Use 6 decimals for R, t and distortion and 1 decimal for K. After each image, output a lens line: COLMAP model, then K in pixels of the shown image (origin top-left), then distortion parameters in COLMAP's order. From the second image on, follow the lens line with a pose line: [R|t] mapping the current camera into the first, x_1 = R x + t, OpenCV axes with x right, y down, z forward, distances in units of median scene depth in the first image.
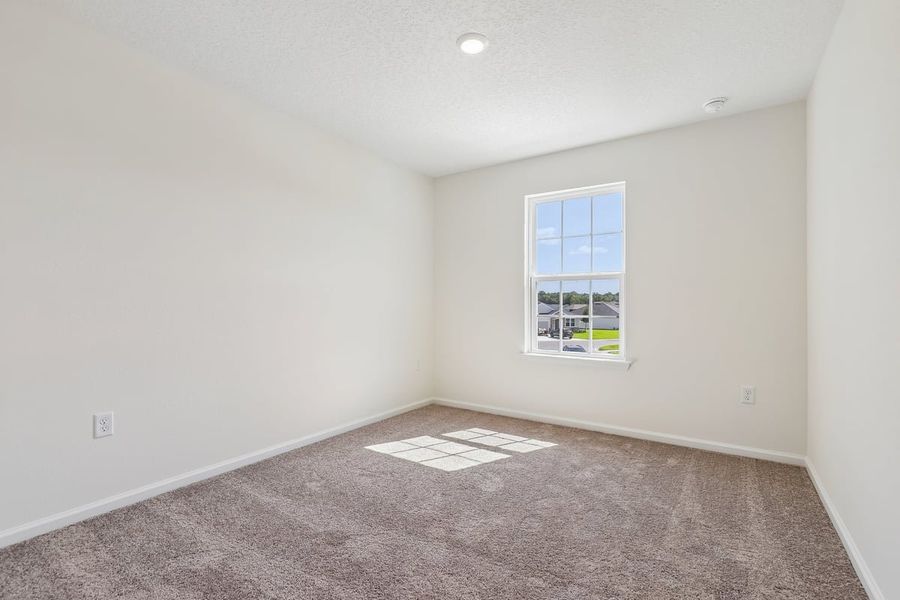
lens RADIAL K [[408.9, 0, 453.4], [0, 408.9, 301.5], [0, 0, 1]] dist [0.005666, 0.000580]
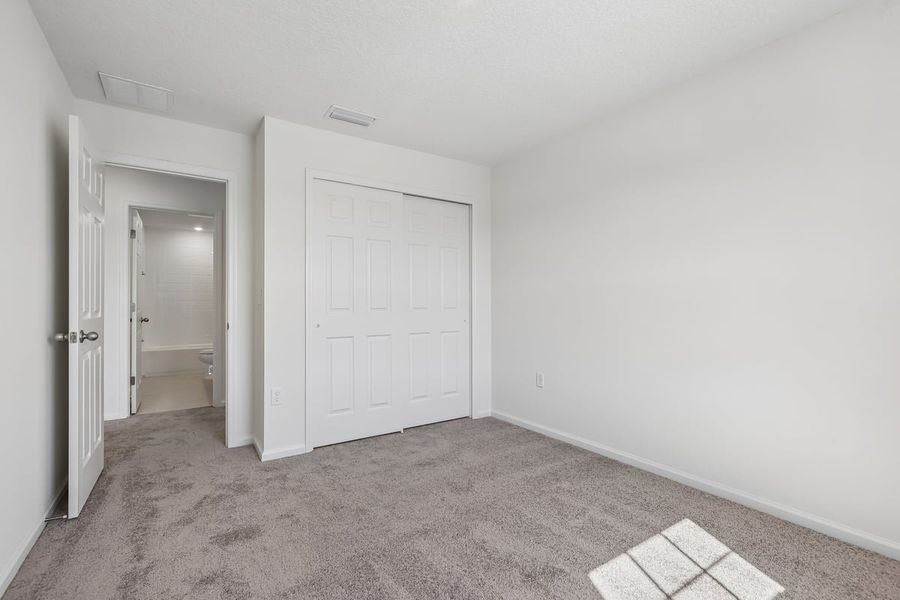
lens RADIAL K [[408.9, 0, 451.7], [0, 408.9, 297.8], [0, 0, 1]] dist [0.005666, 0.000580]
pose [[-0.369873, -0.017154, -0.928924, 0.619415], [0.004513, 0.999785, -0.020260, 0.006281], [0.929072, -0.011686, -0.369715, 0.991039]]
